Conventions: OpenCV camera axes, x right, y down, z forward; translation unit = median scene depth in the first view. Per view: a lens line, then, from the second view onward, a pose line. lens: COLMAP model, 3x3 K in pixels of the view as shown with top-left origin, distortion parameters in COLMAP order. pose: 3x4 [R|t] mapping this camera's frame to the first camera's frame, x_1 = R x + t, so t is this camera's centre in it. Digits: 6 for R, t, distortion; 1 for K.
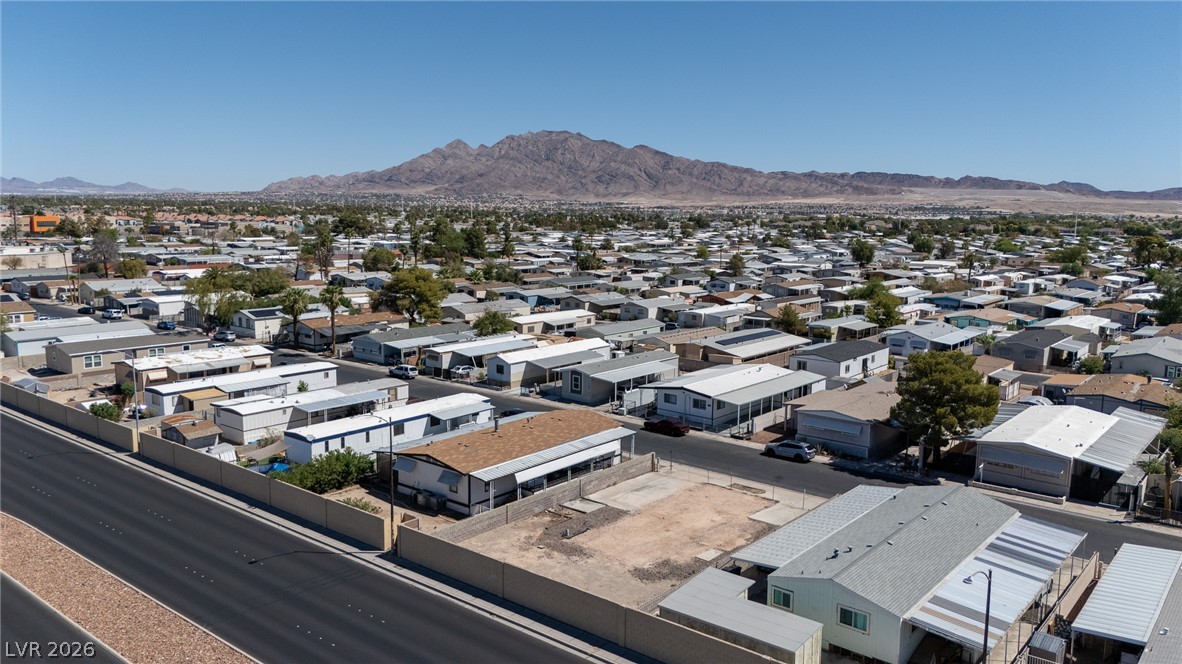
lens RADIAL K [[872.0, 0, 591.5], [0, 872.0, 328.8], [0, 0, 1]] dist [0.077619, -0.079894]
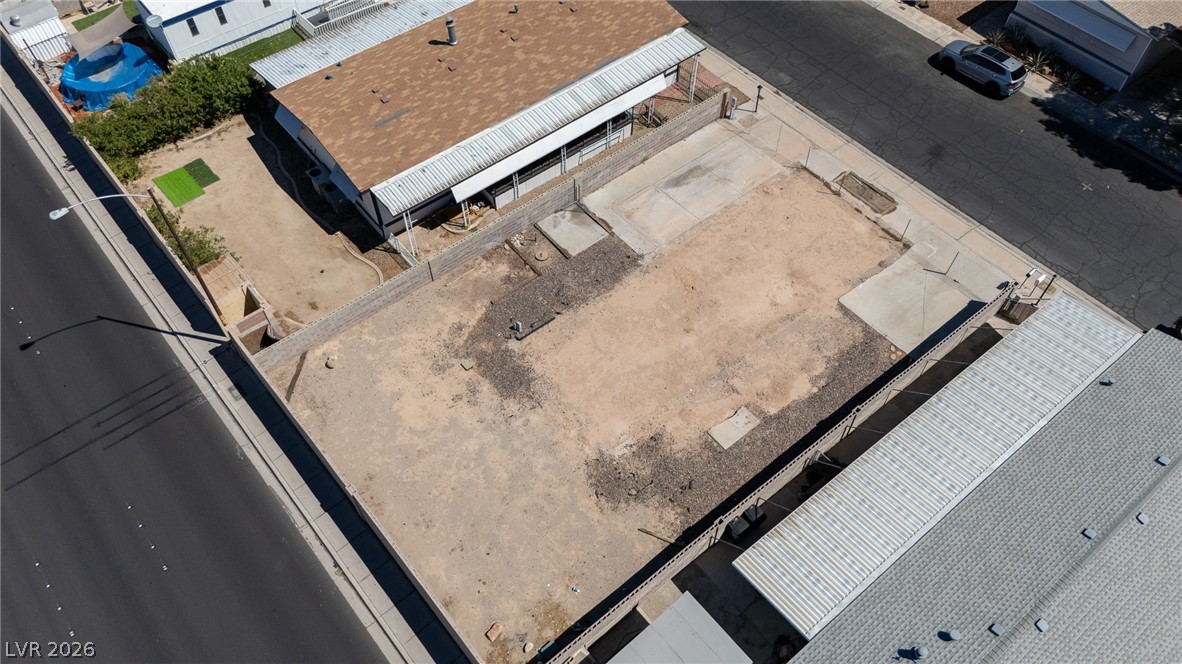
lens RADIAL K [[872.0, 0, 594.7], [0, 872.0, 333.5], [0, 0, 1]] dist [0.077619, -0.079894]
pose [[0.981665, 0.147892, -0.120253, 0.076979], [-0.017056, 0.696502, 0.717352, -0.158838], [0.189847, -0.702148, 0.686255, 0.458586]]
